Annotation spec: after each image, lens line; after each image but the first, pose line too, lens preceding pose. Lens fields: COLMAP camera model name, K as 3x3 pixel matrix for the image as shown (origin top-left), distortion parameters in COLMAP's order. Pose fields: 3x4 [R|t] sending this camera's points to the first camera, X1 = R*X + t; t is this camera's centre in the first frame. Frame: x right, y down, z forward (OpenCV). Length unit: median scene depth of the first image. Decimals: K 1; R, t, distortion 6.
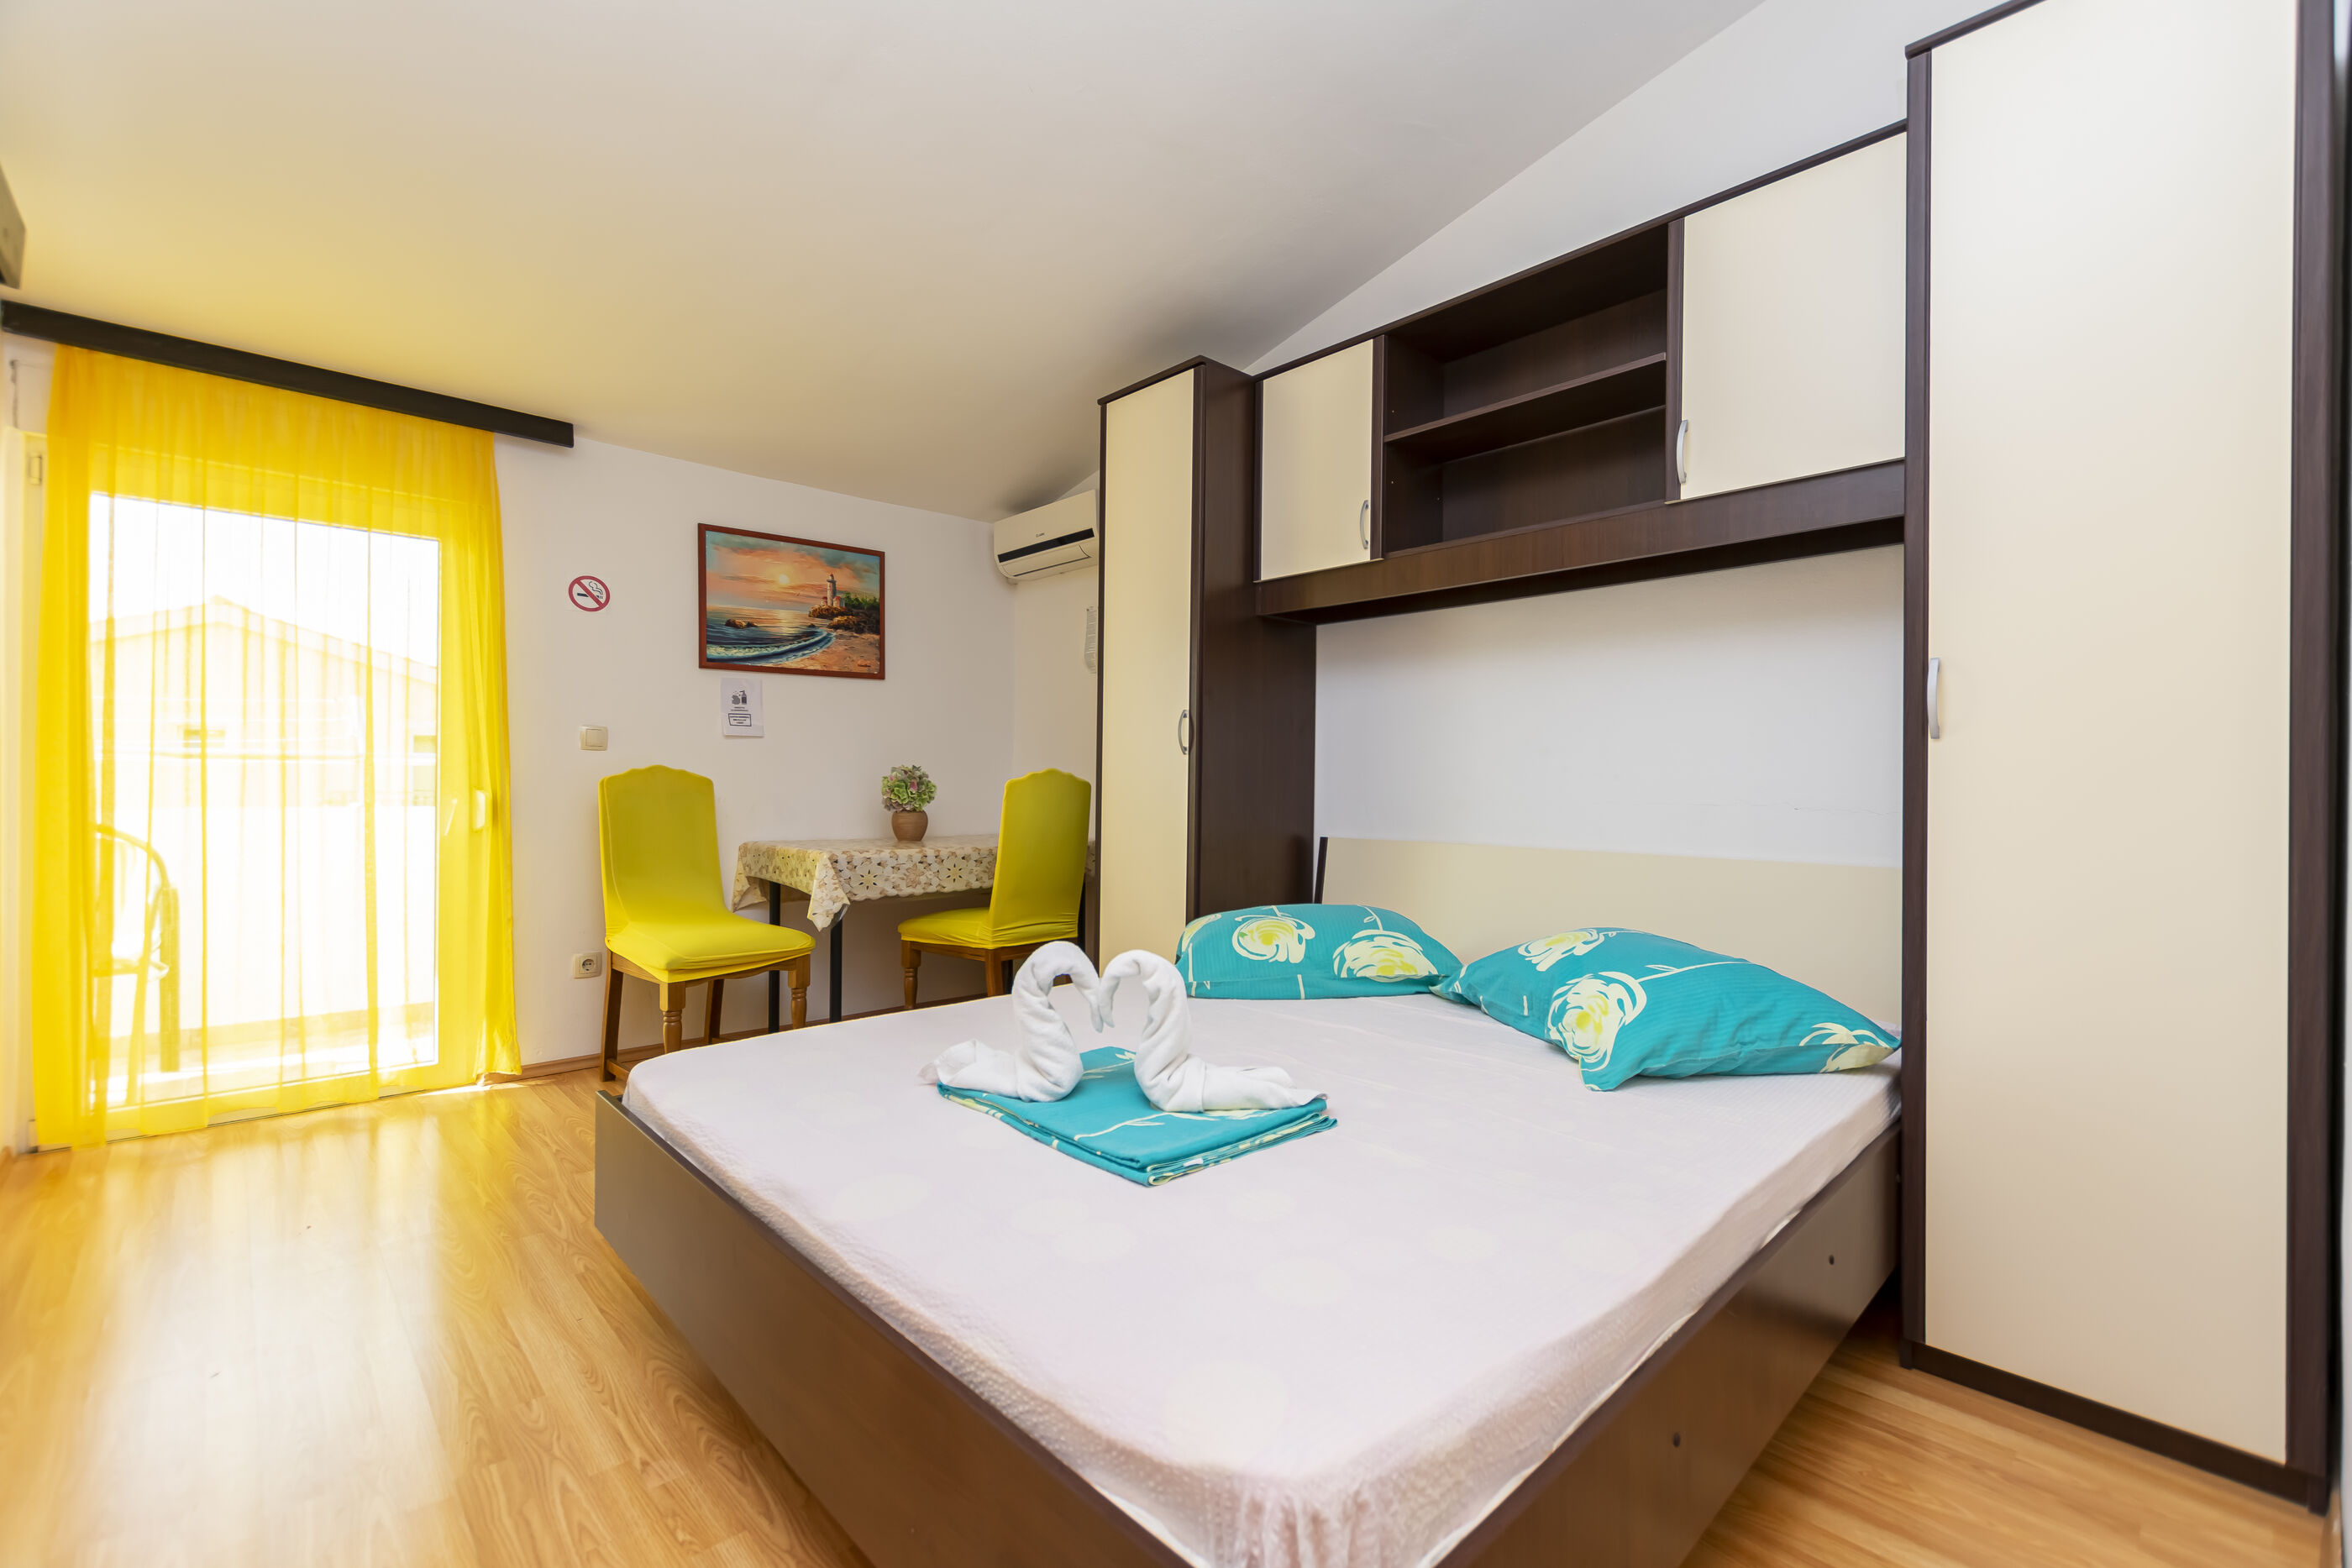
lens RADIAL K [[1019.9, 0, 1170.7], [0, 1019.9, 784.4], [0, 0, 1]] dist [0.002275, -0.003147]
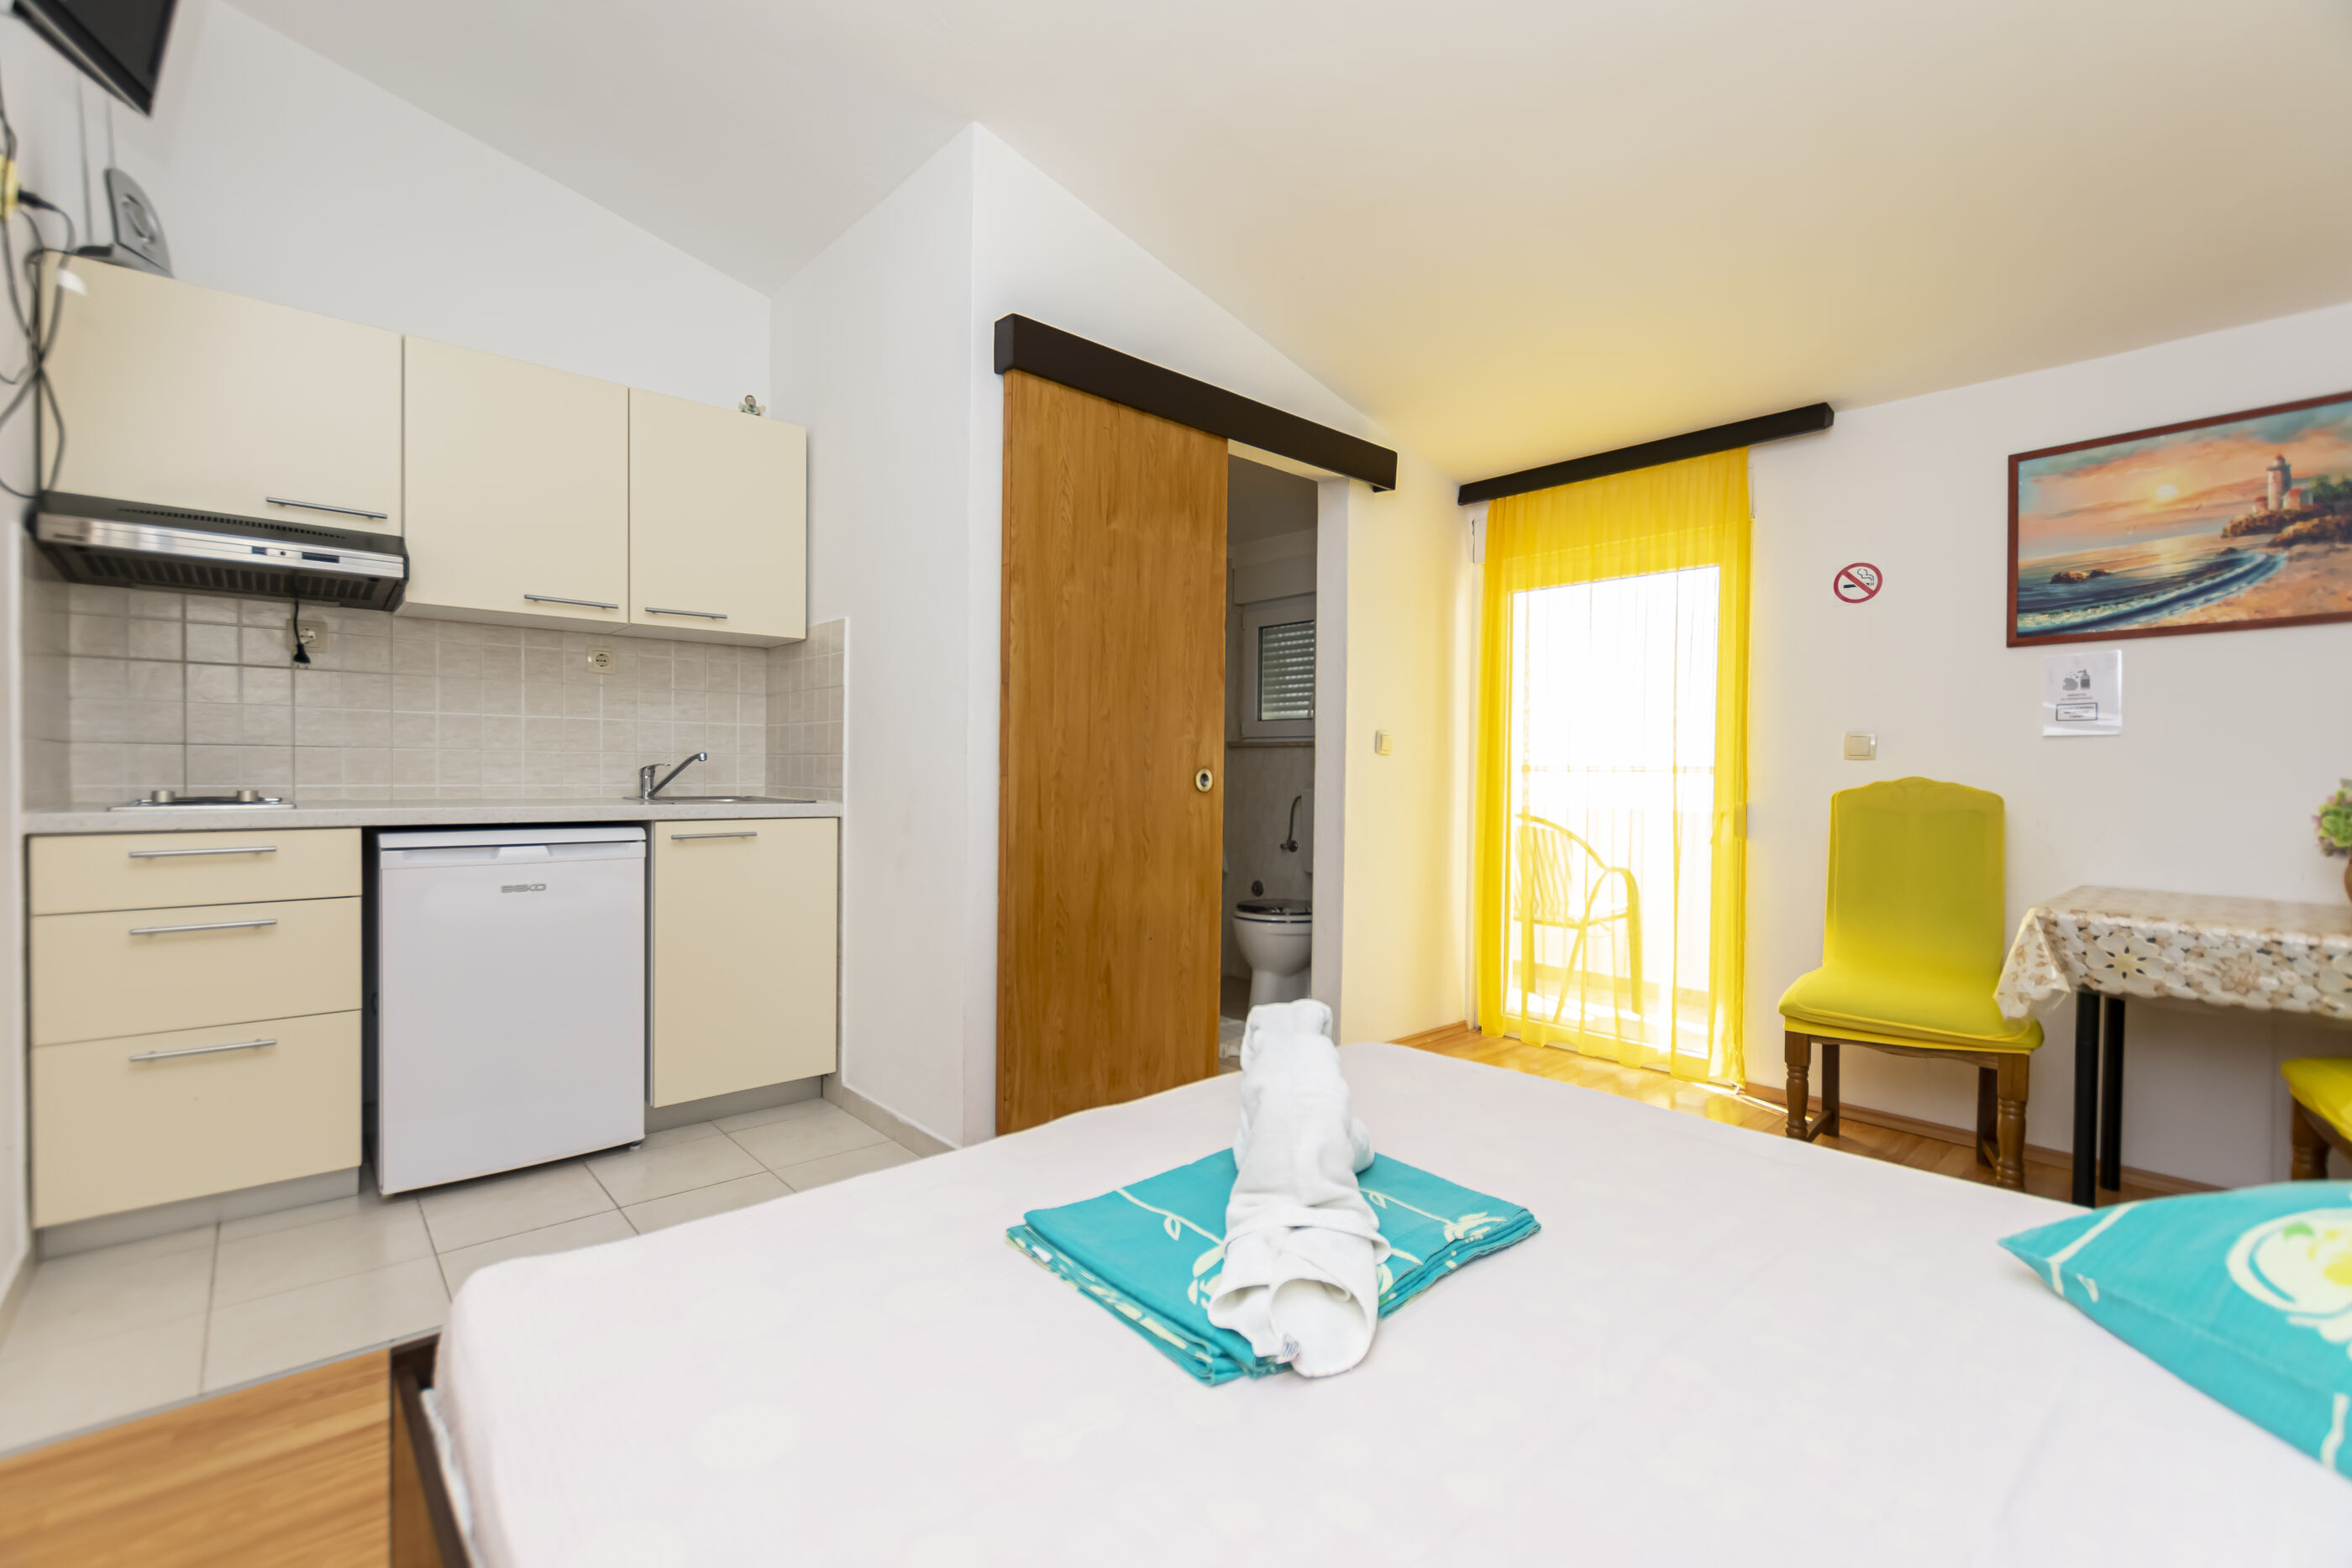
lens RADIAL K [[1019.9, 0, 1170.7], [0, 1019.9, 784.4], [0, 0, 1]] dist [0.002275, -0.003147]
pose [[-0.032828, 0.004567, -0.999451, 0.324588], [-0.014615, 0.999880, 0.005049, -0.008200], [0.999354, 0.014772, -0.032757, 0.426727]]
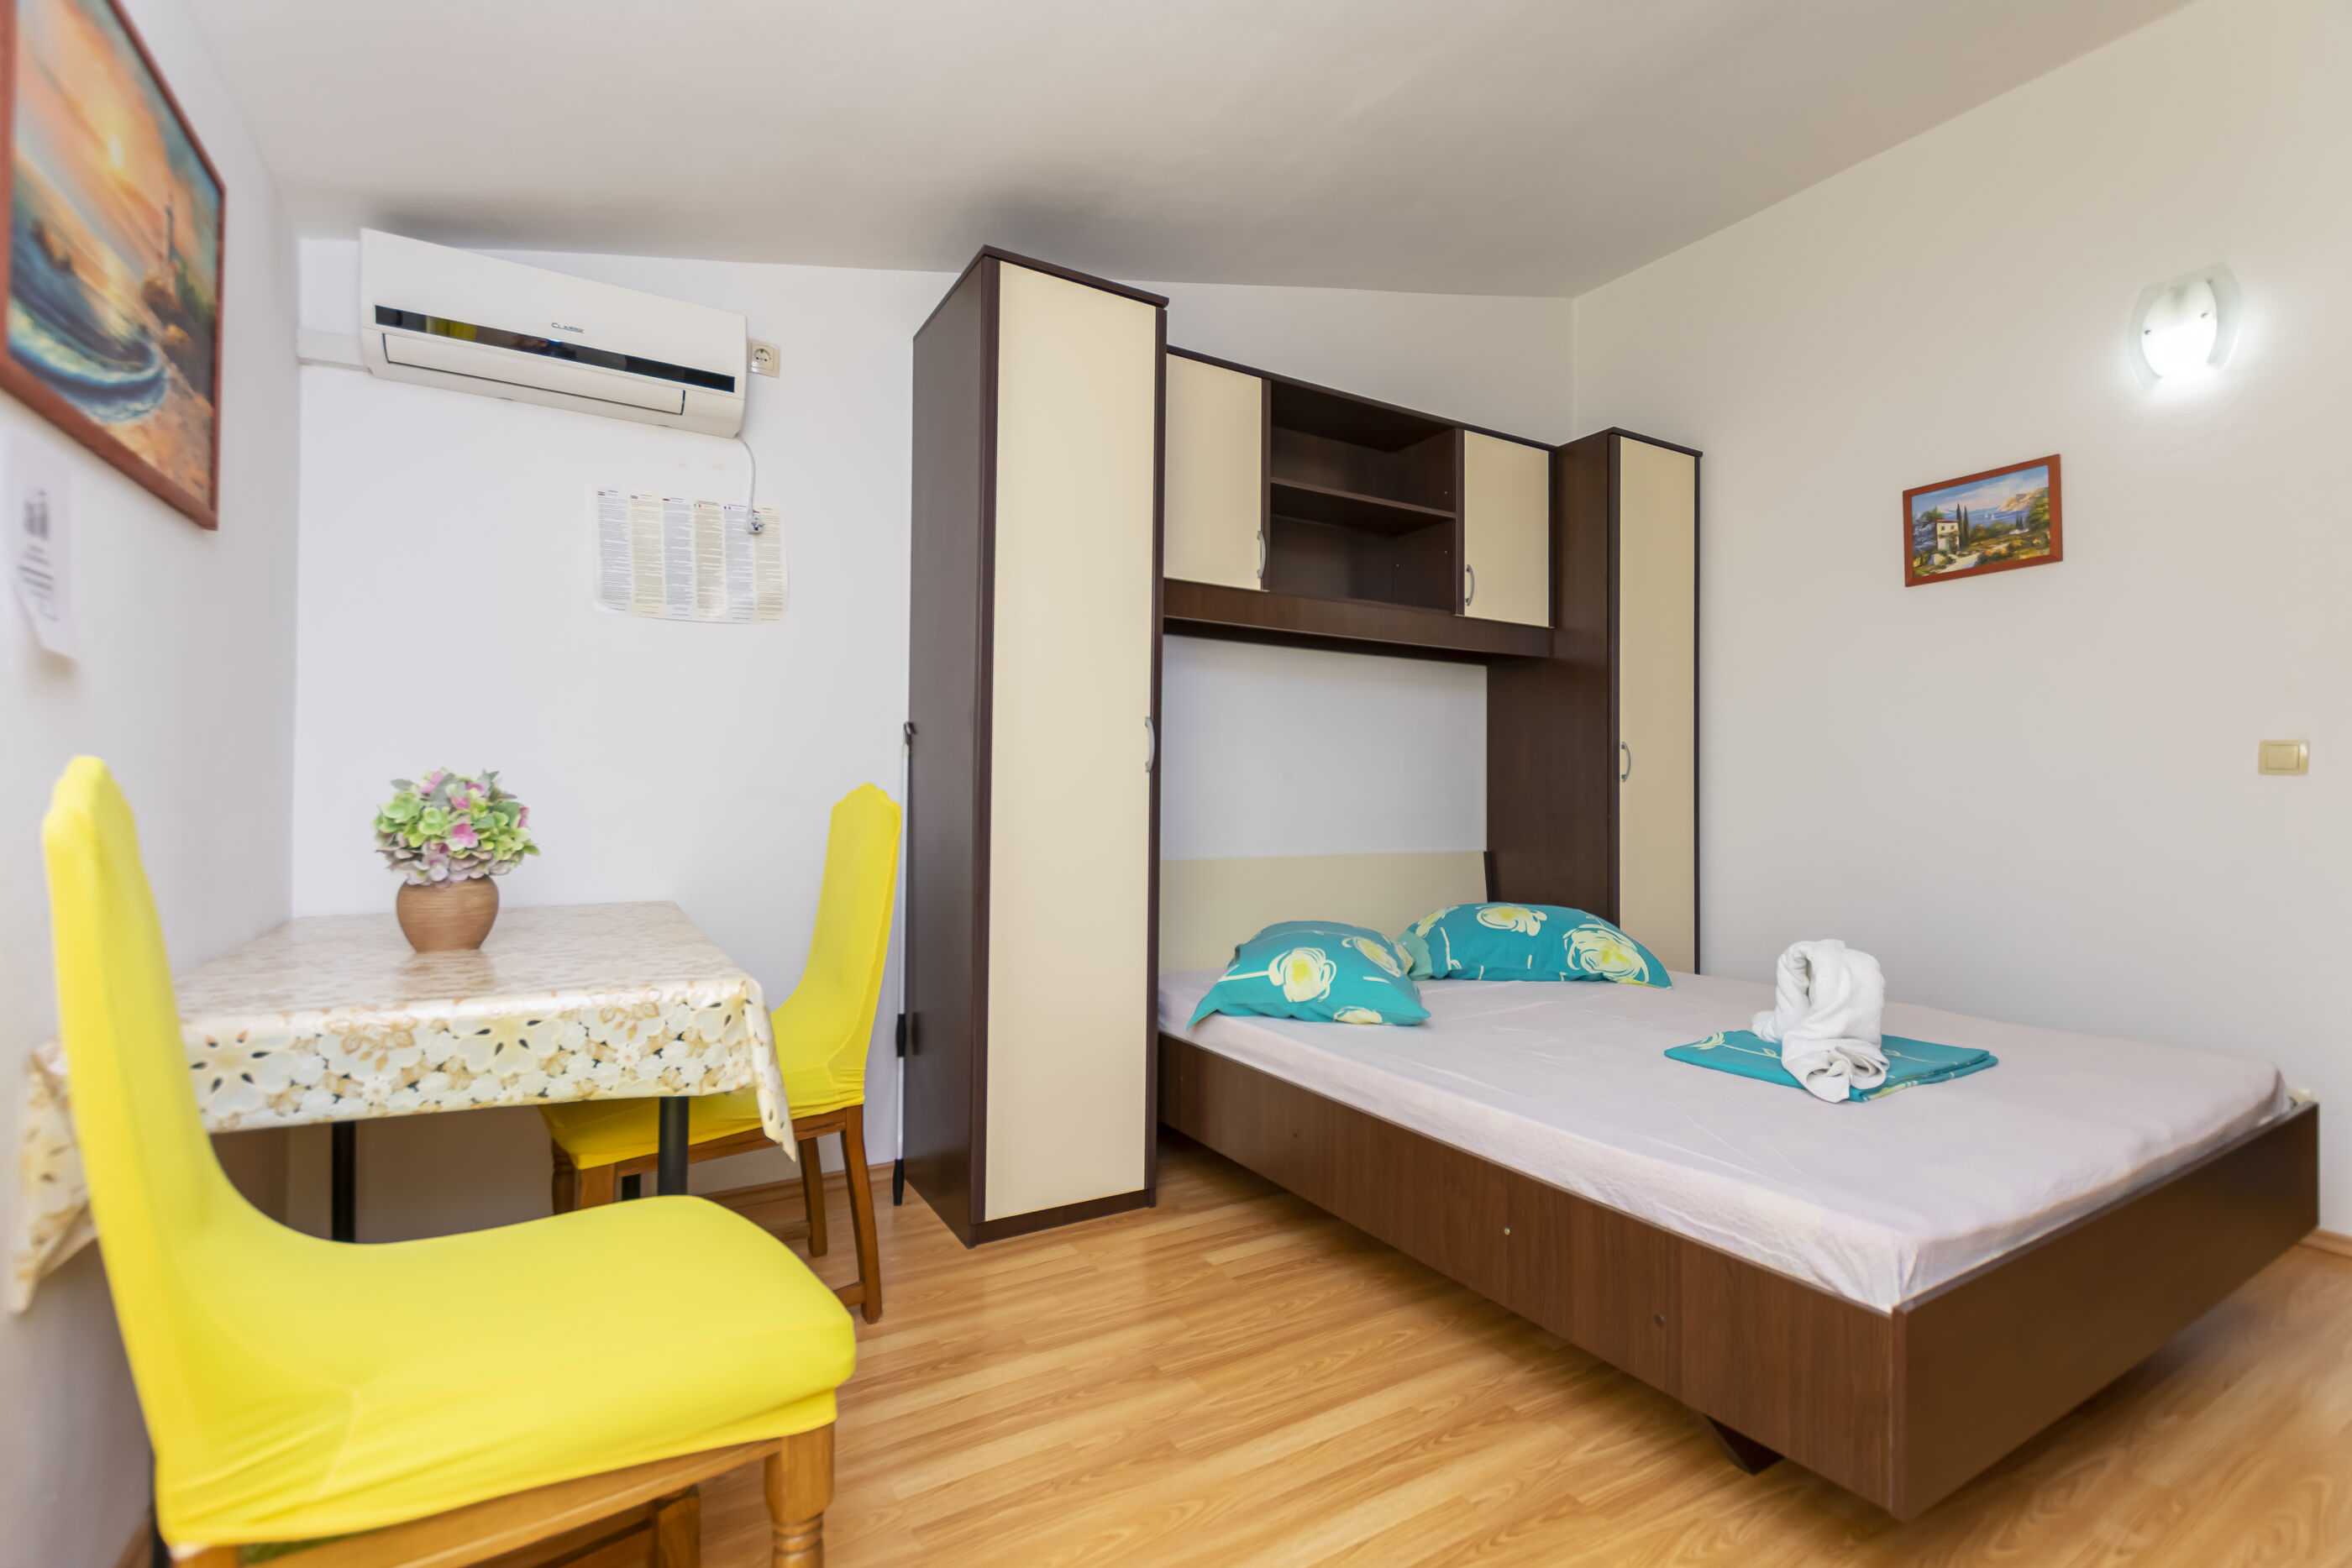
lens RADIAL K [[1019.9, 0, 1170.7], [0, 1019.9, 784.4], [0, 0, 1]] dist [0.002275, -0.003147]
pose [[0.223258, 0.004817, 0.974747, -0.670226], [-0.009153, 0.999954, -0.002846, -0.012733], [-0.974716, -0.008286, 0.223292, 0.679225]]
